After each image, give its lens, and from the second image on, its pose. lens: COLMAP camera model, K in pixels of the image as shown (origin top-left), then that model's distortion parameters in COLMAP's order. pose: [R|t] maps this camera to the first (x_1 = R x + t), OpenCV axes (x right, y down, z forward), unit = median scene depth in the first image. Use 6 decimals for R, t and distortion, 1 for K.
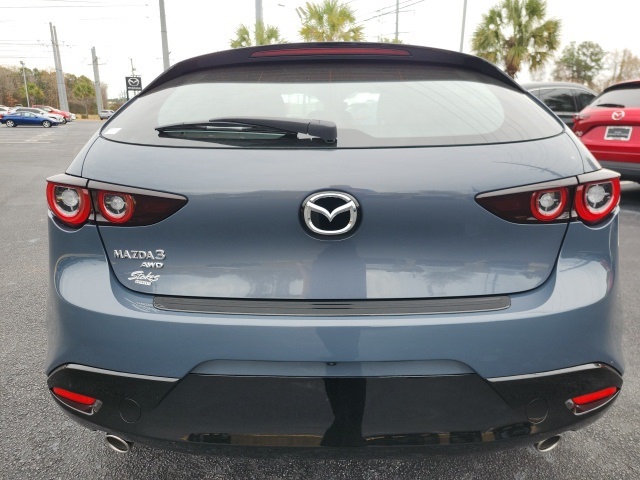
lens RADIAL K [[443.3, 0, 320.0], [0, 443.3, 240.0], [0, 0, 1]] dist [0.033254, -0.021913]
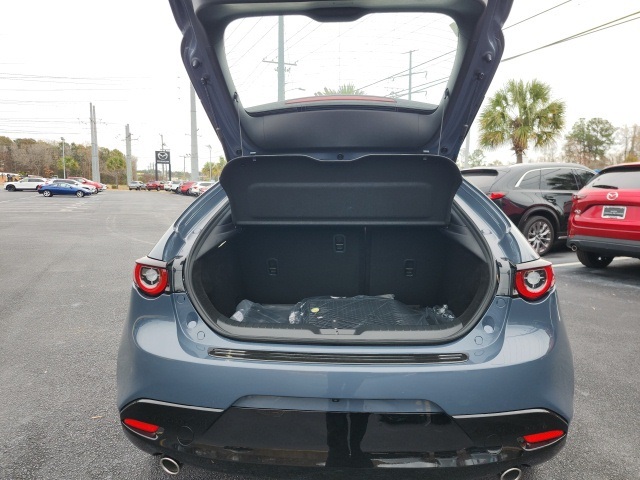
lens RADIAL K [[443.3, 0, 320.0], [0, 443.3, 240.0], [0, 0, 1]] dist [0.033254, -0.021913]
pose [[0.999289, 0.011181, -0.036020, 0.011456], [-0.016473, 0.988526, -0.150150, -0.001338], [0.033928, 0.150636, 0.988007, -0.234170]]
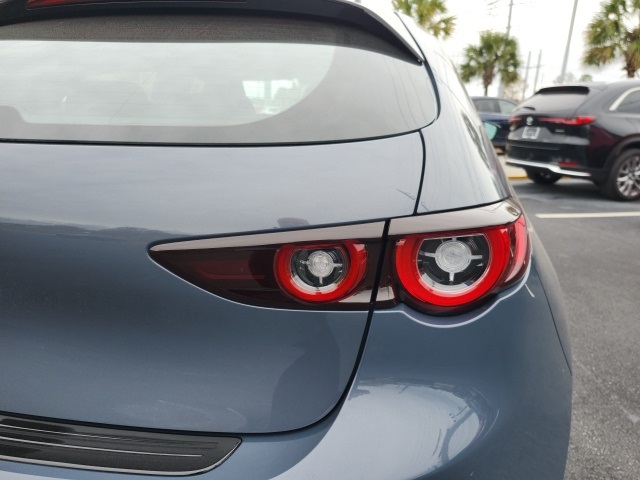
lens RADIAL K [[443.3, 0, 320.0], [0, 443.3, 240.0], [0, 0, 1]] dist [0.033254, -0.021913]
pose [[0.977515, 0.092262, -0.189610, 0.353086], [-0.090396, 0.995734, 0.018486, -0.073518], [0.190507, -0.000931, 0.981685, 0.299239]]
